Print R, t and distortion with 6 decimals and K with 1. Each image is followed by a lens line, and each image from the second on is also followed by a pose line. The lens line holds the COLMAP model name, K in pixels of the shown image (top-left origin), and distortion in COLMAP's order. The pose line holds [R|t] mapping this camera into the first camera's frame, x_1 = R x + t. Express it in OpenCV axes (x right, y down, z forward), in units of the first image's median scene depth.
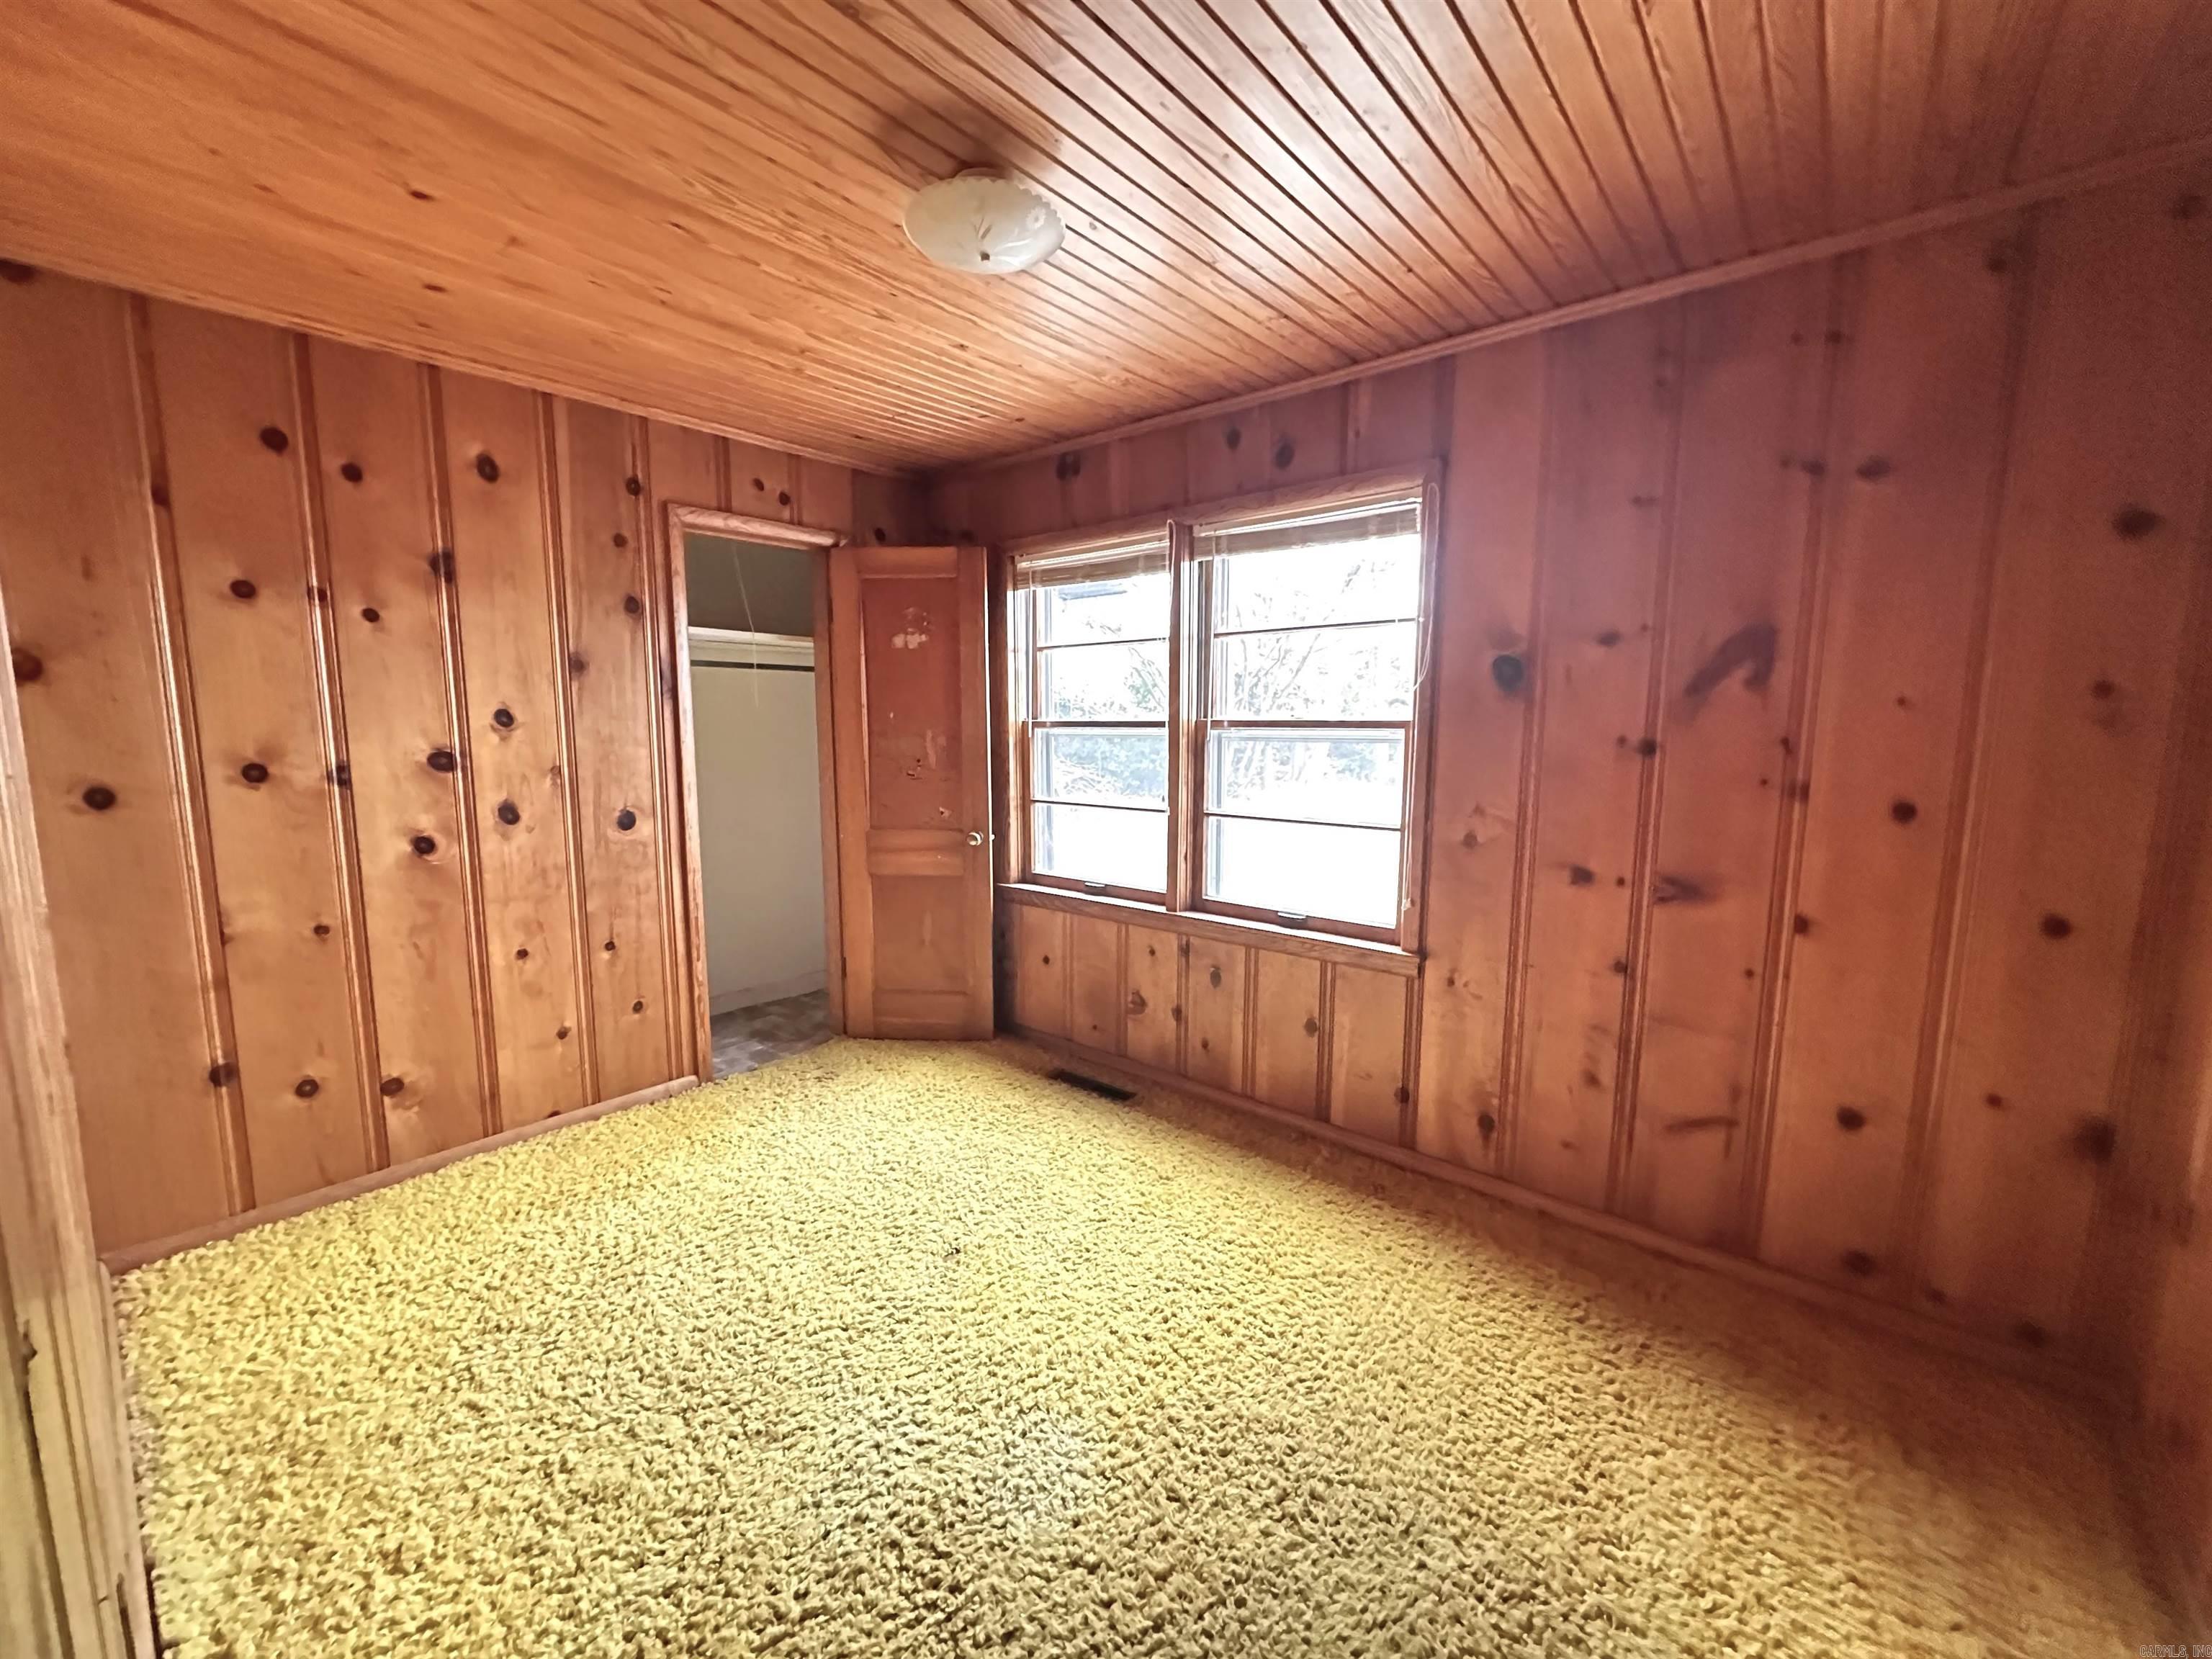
lens RADIAL K [[882.4, 0, 1104.4], [0, 882.4, 827.8], [0, 0, 1]] dist [-0.002509, 0.000796]
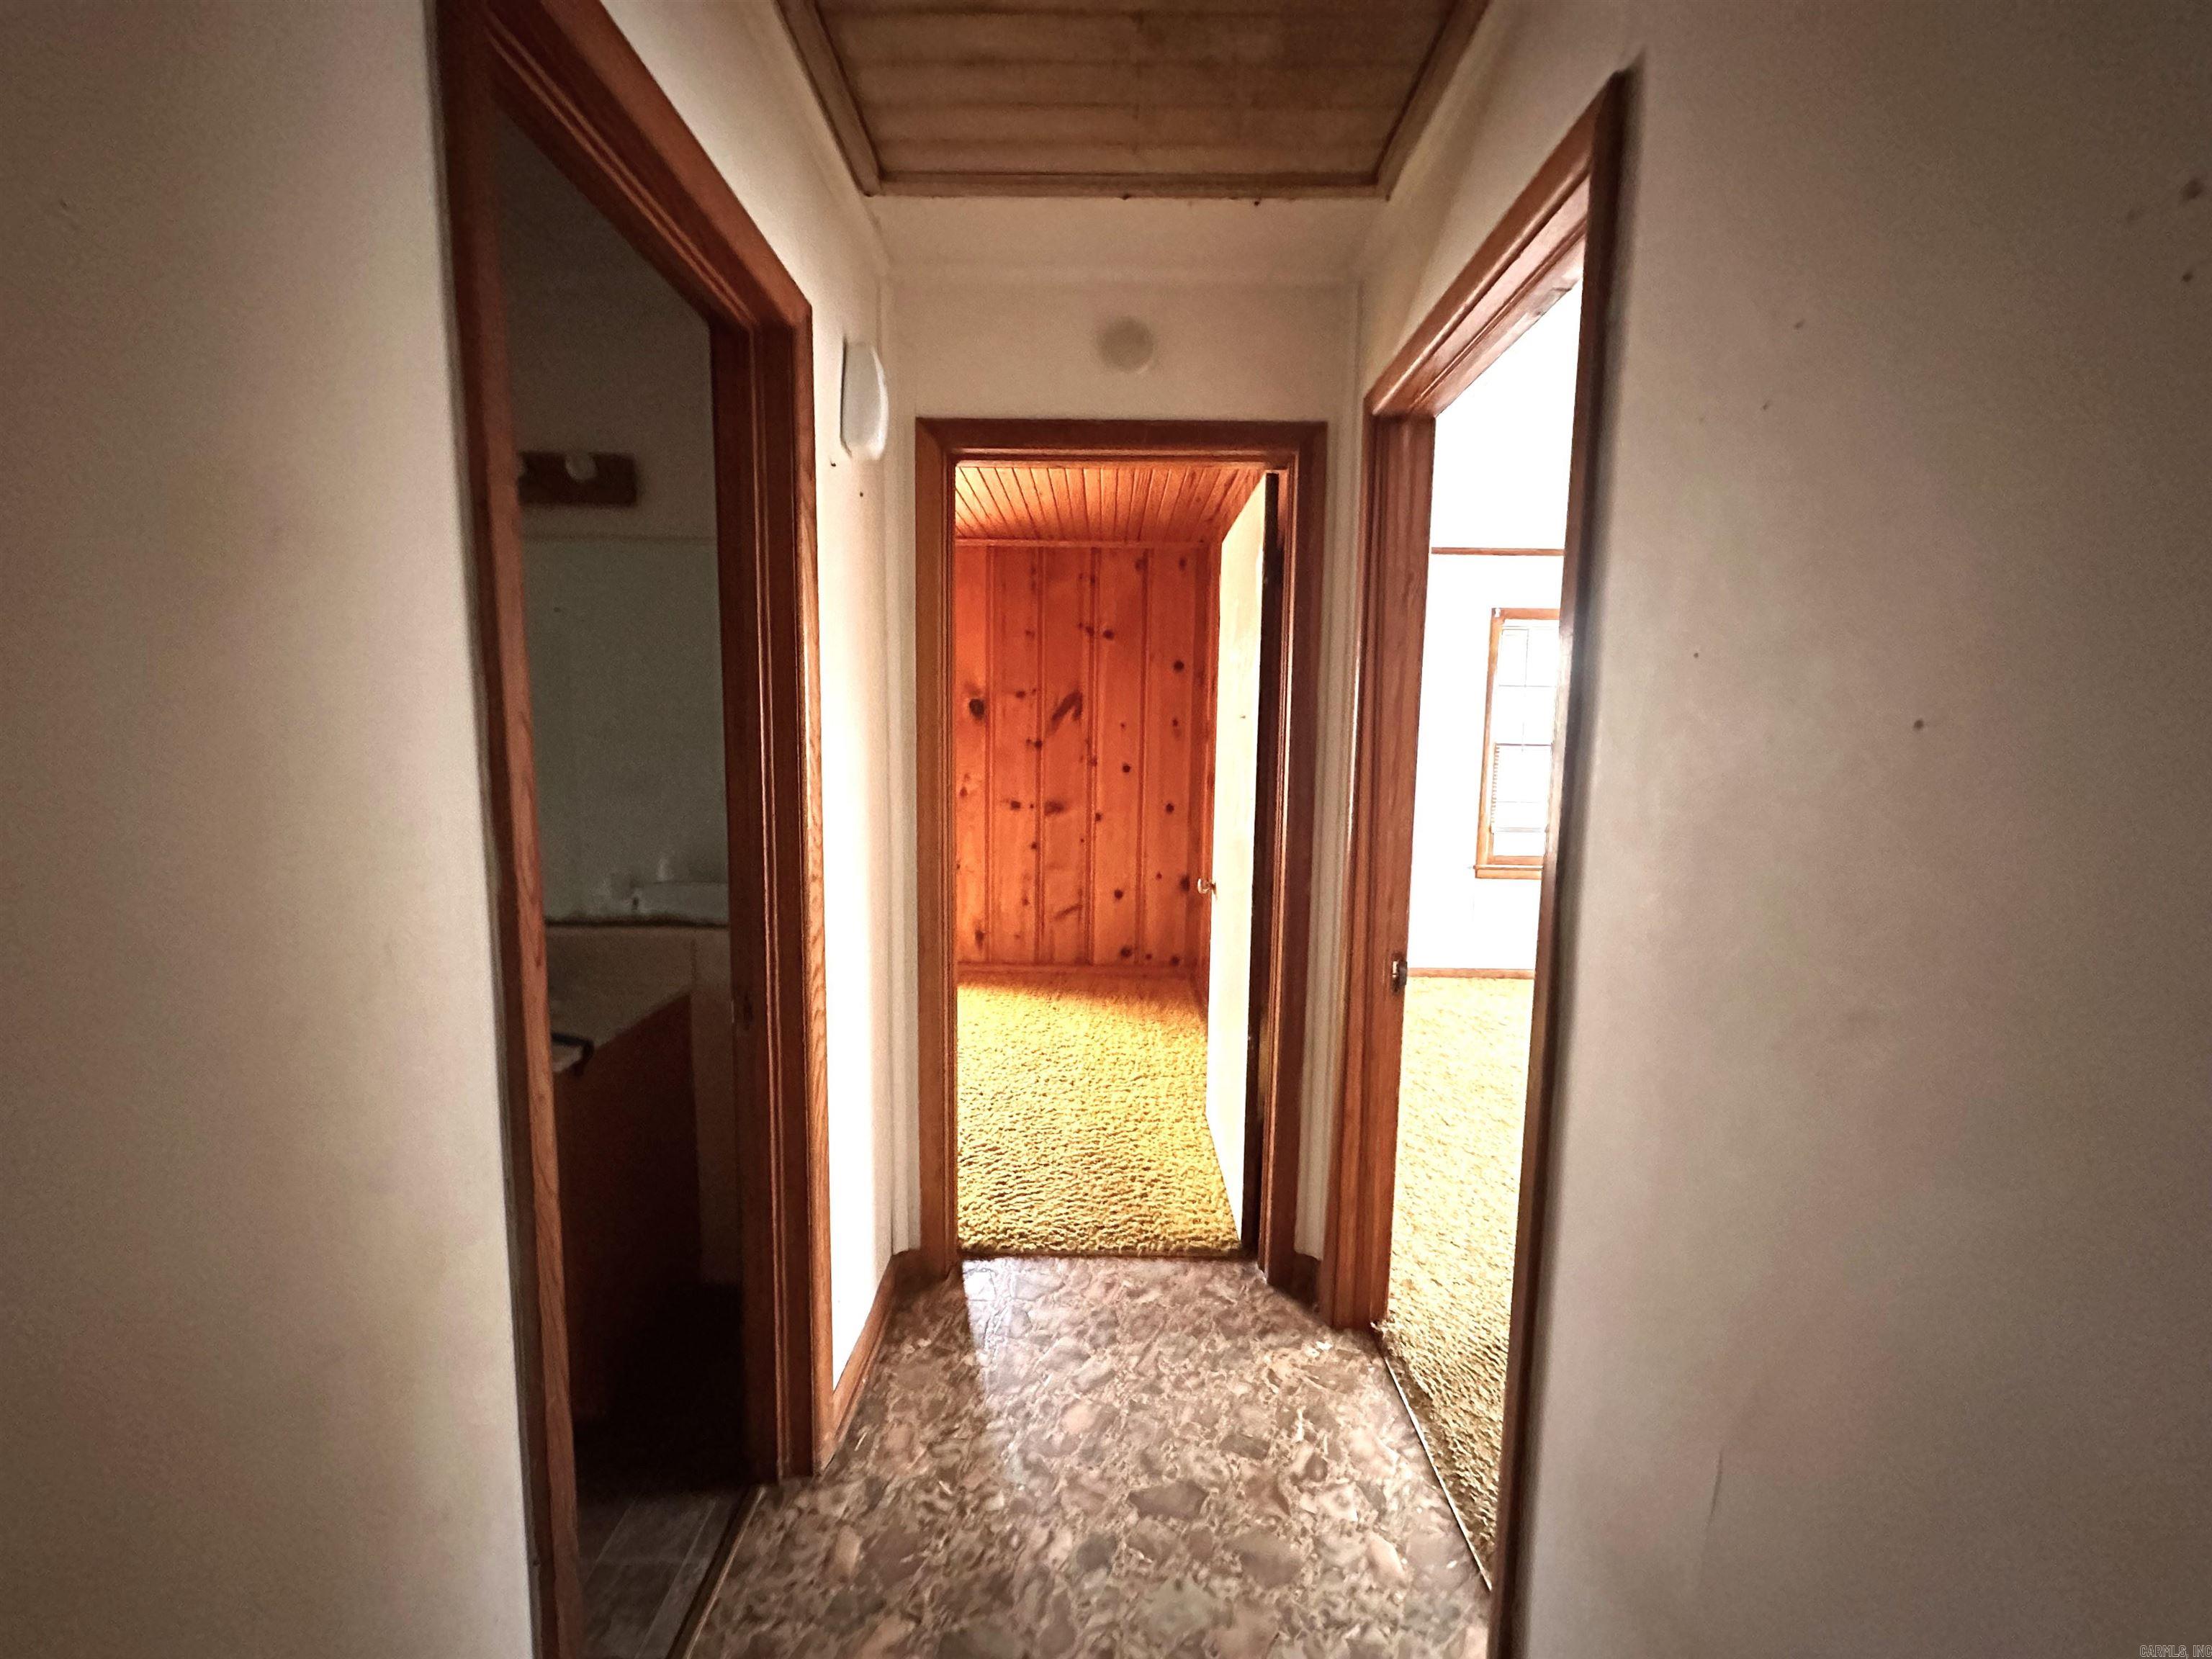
lens RADIAL K [[882.4, 0, 1103.2], [0, 882.4, 828.1], [0, 0, 1]] dist [-0.002509, 0.000796]
pose [[0.765089, -0.064935, 0.640642, -0.732644], [0.066868, 0.997535, 0.021253, 0.087624], [-0.640443, 0.026578, 0.767546, -0.845851]]
